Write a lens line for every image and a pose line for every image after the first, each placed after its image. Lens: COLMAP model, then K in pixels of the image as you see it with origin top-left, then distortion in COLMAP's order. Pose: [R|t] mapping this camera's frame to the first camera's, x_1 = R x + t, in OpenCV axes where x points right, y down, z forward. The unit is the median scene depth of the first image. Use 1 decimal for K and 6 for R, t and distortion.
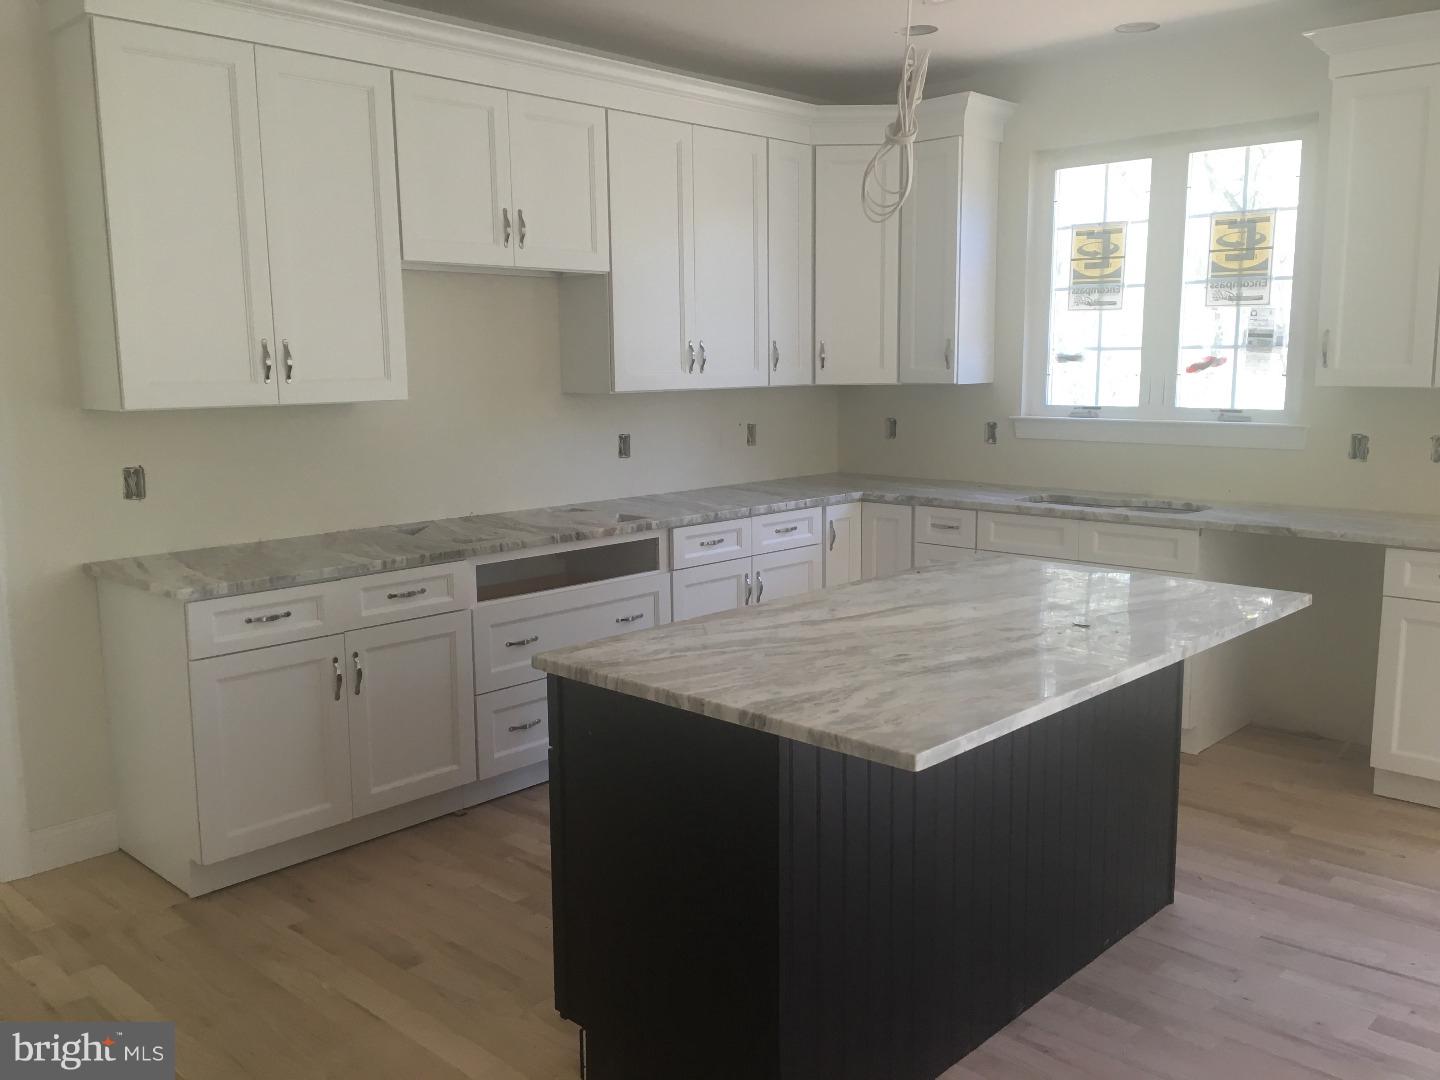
lens RADIAL K [[1229.5, 0, 718.3], [0, 1229.5, 536.3], [0, 0, 1]] dist [0.095852, -0.111902]
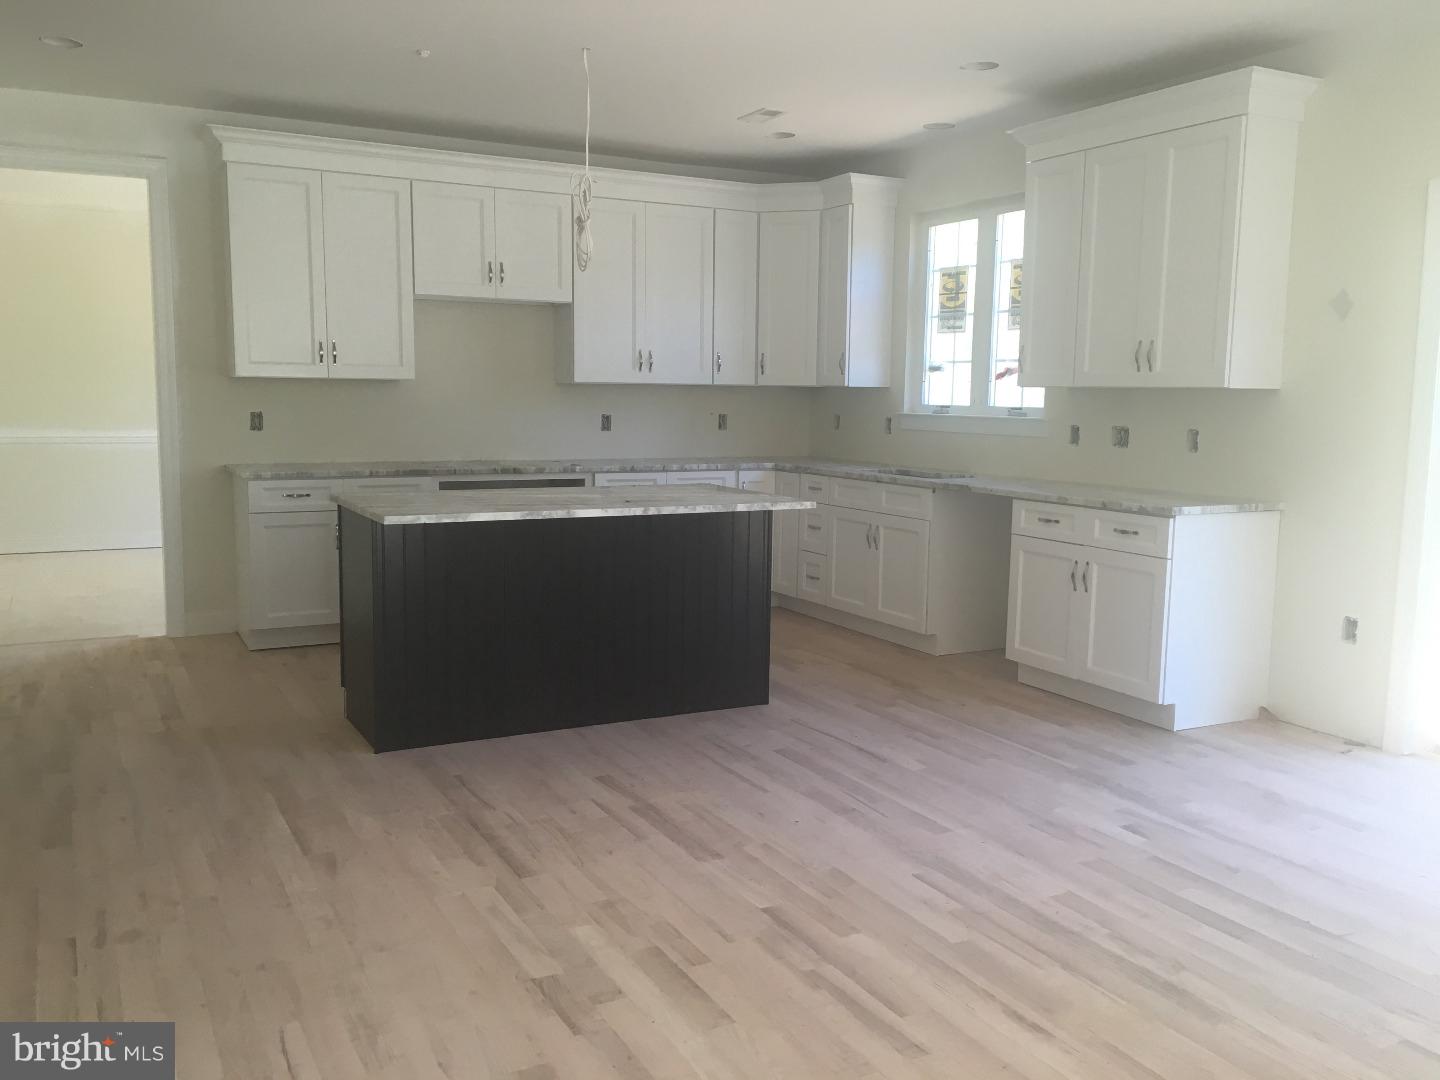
lens RADIAL K [[1229.5, 0, 718.3], [0, 1229.5, 536.3], [0, 0, 1]] dist [0.095852, -0.111902]
pose [[0.947275, 0.059777, -0.314797, 0.527787], [-0.069060, 0.997443, -0.018408, 0.079281], [0.312892, 0.039177, 0.948980, -0.331872]]
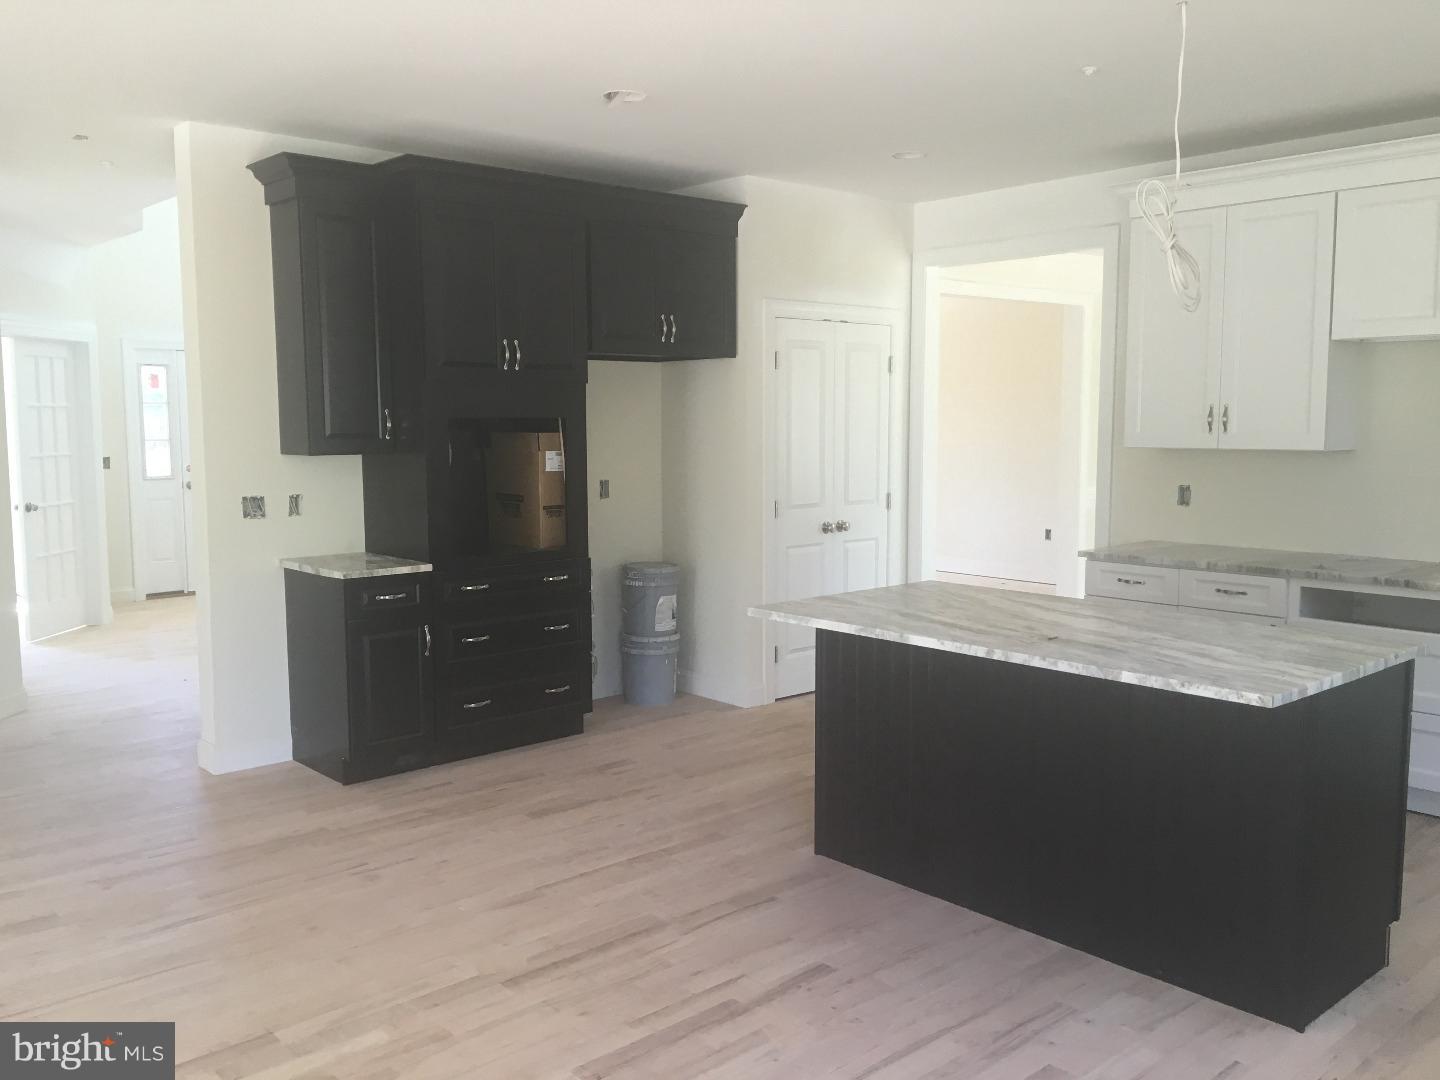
lens RADIAL K [[1229.5, 0, 718.3], [0, 1229.5, 536.3], [0, 0, 1]] dist [0.095852, -0.111902]
pose [[-0.077404, 0.109254, -0.990996, 0.850042], [-0.143533, 0.982402, 0.119517, -0.071534], [0.986614, 0.151491, -0.060361, 0.397159]]
